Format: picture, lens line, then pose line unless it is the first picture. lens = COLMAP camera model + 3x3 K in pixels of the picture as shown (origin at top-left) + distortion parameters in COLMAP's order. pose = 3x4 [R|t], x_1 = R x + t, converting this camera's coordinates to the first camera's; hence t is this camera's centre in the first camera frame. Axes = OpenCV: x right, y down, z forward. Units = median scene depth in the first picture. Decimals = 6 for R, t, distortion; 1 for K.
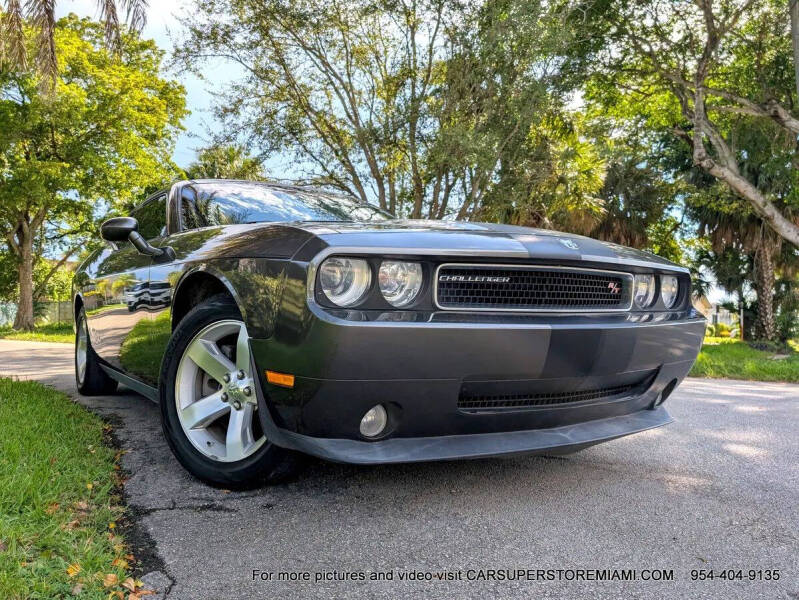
lens RADIAL K [[627.6, 0, 386.2], [0, 627.6, 321.8], [0, 0, 1]] dist [0.007165, -0.000112]
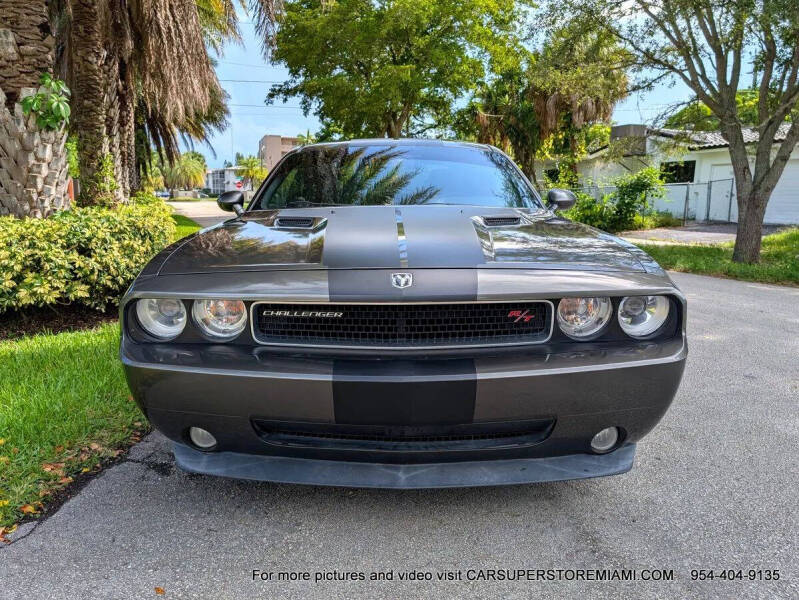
lens RADIAL K [[627.6, 0, 386.2], [0, 627.6, 321.8], [0, 0, 1]] dist [0.007165, -0.000112]
pose [[0.831900, 0.099310, -0.545967, 0.689411], [0.006537, 0.982034, 0.188590, -0.209761], [0.554887, -0.160457, 0.816305, 0.221329]]
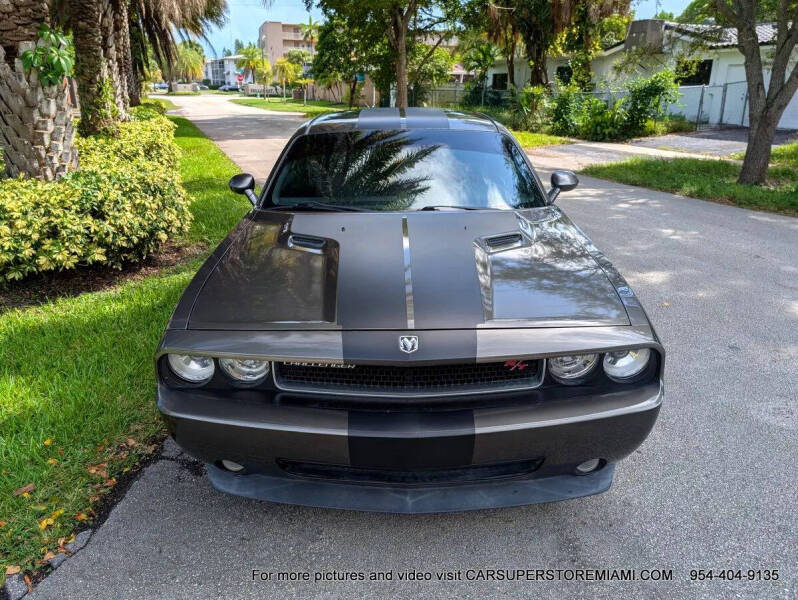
lens RADIAL K [[625.5, 0, 398.2], [0, 625.5, 309.8], [0, 0, 1]] dist [0.003704, 0.000957]
pose [[0.836152, 0.173514, -0.520329, 0.704133], [0.011455, 0.942913, 0.332841, -0.452949], [0.548378, -0.284266, 0.786431, 0.203251]]
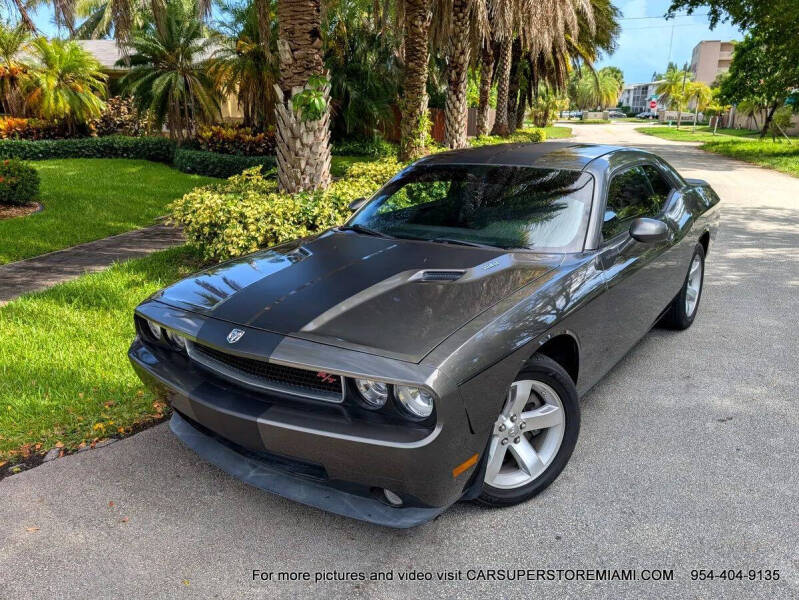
lens RADIAL K [[663.3, 0, 397.2], [0, 663.3, 325.7], [0, 0, 1]] dist [0.005367, -0.000137]
pose [[0.368010, 0.263573, -0.891683, 1.378120], [0.020538, 0.956444, 0.291192, -0.457640], [0.929595, -0.125475, 0.346567, 0.764996]]
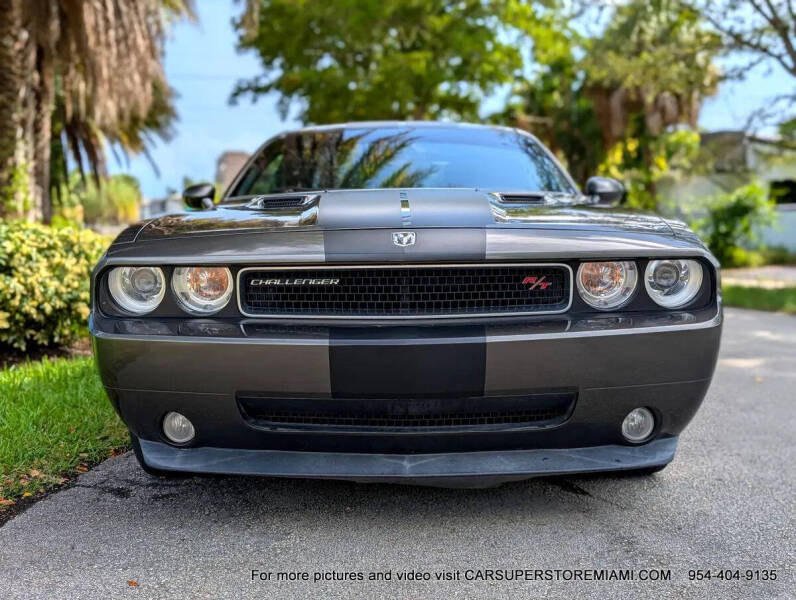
lens RADIAL K [[903.5, 0, 398.0], [0, 903.5, 300.0], [0, 0, 1]] dist [0.010894, -0.008130]
pose [[0.834590, 0.024443, -0.550329, 0.844804], [0.012827, 0.997882, 0.063774, -0.106222], [0.550722, -0.060284, 0.832509, 0.000787]]
